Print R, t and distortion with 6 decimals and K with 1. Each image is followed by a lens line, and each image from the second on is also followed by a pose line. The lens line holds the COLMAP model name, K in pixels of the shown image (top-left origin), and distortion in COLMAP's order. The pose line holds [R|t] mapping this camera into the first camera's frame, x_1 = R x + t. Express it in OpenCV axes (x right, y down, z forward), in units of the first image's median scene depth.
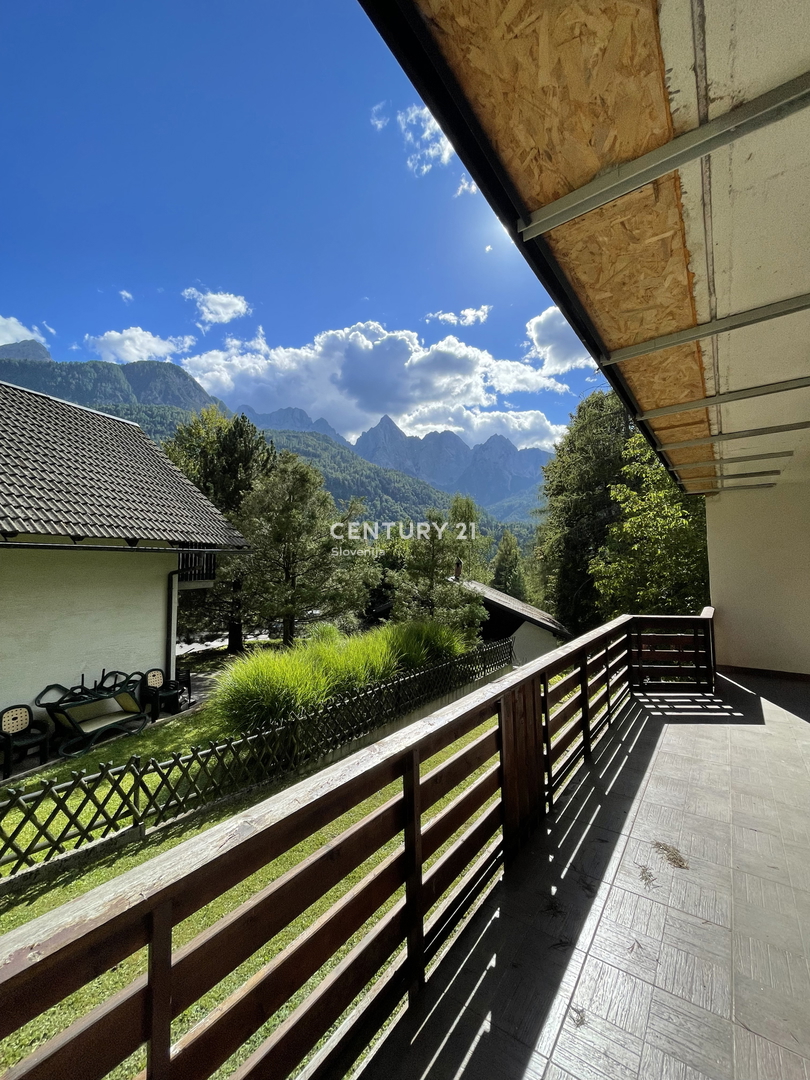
lens RADIAL K [[438.6, 0, 405.0], [0, 438.6, 540.0], [0, 0, 1]] dist [0.000638, 0.000087]
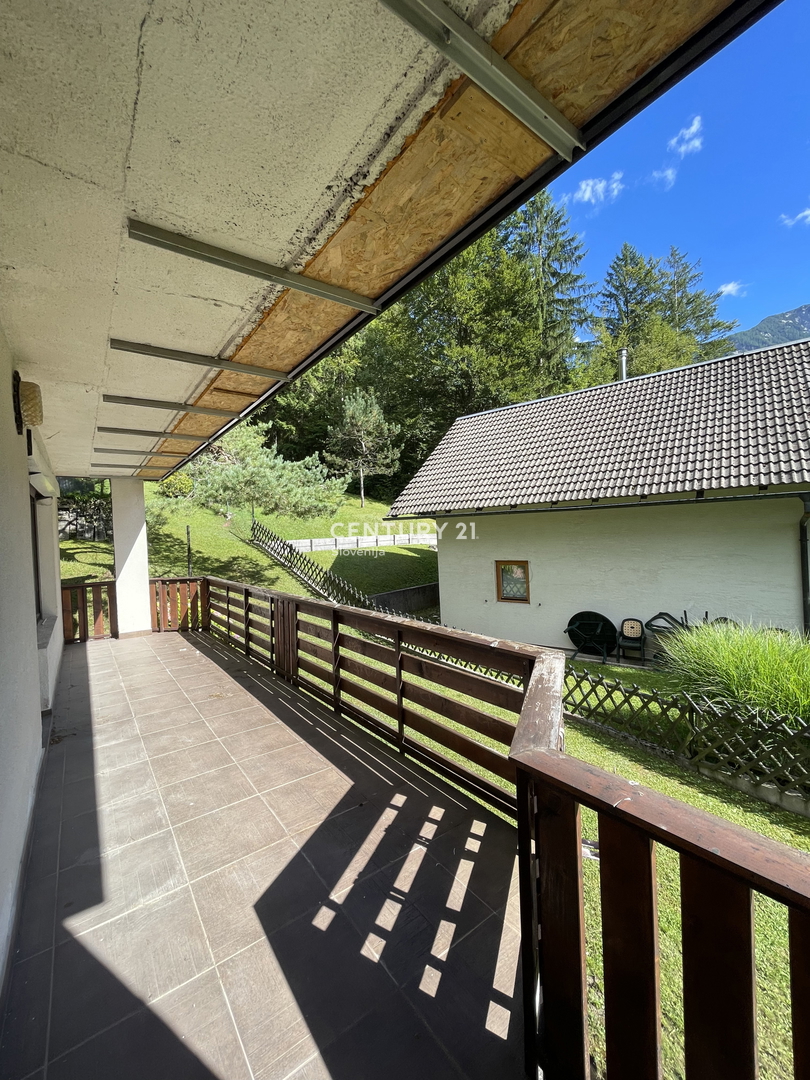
lens RADIAL K [[438.6, 0, 405.0], [0, 438.6, 540.0], [0, 0, 1]] dist [0.000638, 0.000087]
pose [[-0.290536, 0.034050, -0.956258, 1.024813], [0.100343, 0.994941, 0.004941, 0.068925], [0.951588, -0.094518, -0.292483, 1.135360]]
